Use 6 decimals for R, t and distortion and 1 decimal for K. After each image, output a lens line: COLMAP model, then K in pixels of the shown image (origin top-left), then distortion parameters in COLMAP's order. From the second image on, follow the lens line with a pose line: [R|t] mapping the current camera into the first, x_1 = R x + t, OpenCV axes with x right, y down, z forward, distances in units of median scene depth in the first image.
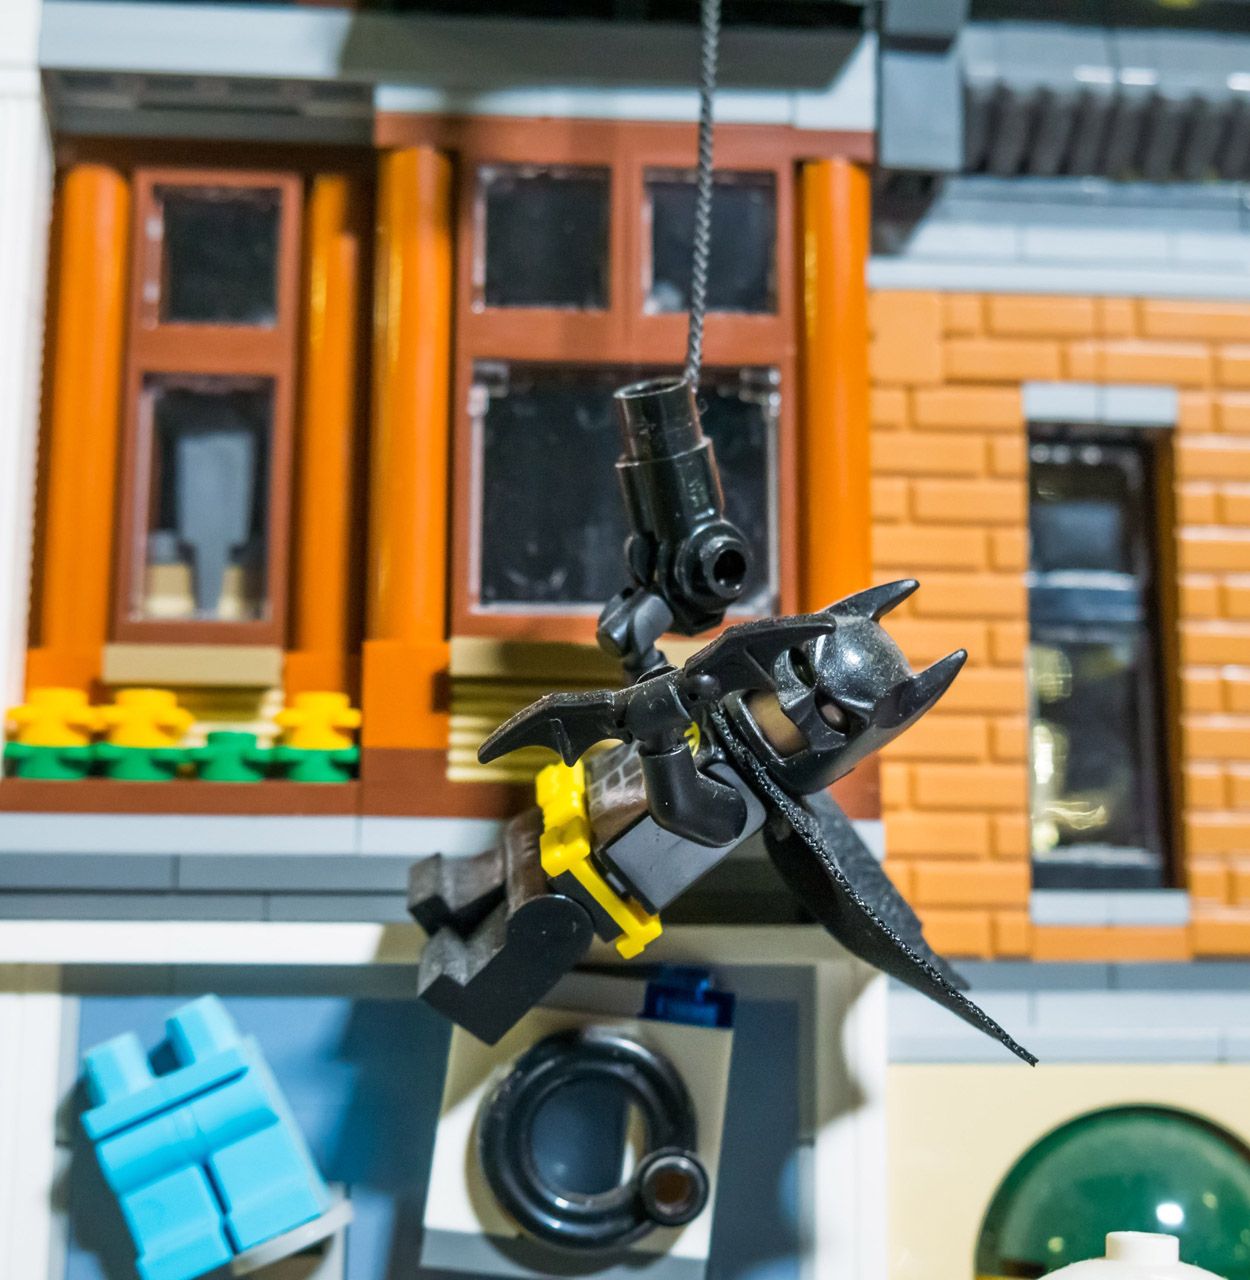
lens RADIAL K [[1947.5, 0, 625.0], [0, 1947.5, 640.0], [0, 0, 1]] dist [-0.013153, 0.006833]
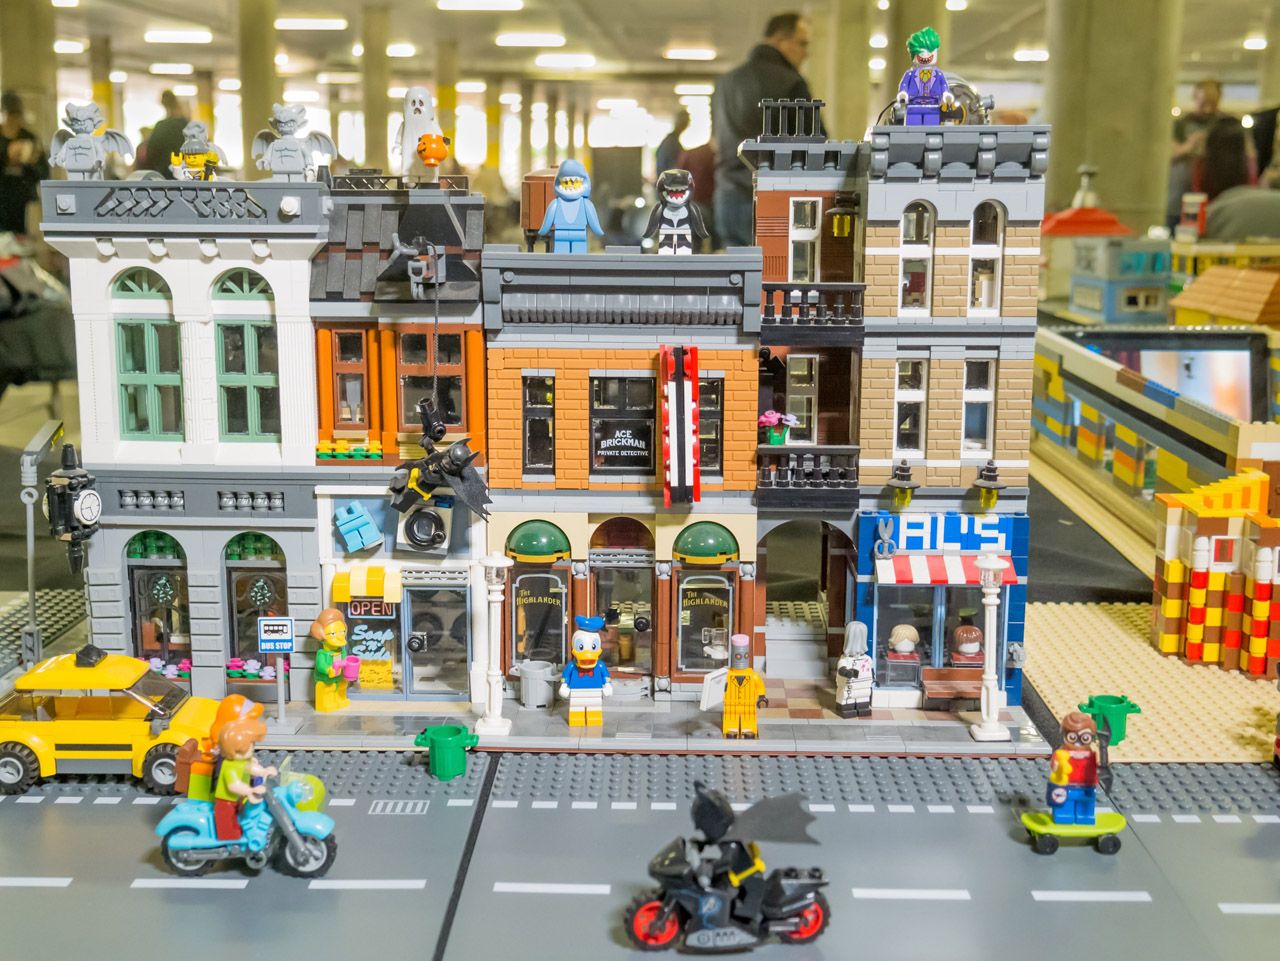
lens RADIAL K [[1537.7, 0, 640.0], [0, 1537.7, 480.5], [0, 0, 1]] dist [-0.177513, -0.010956]
pose [[0.994380, 0.015593, -0.104714, 0.953221], [0.021070, 0.940161, 0.340078, -1.220939], [0.103751, -0.340373, 0.934549, -2.698580]]
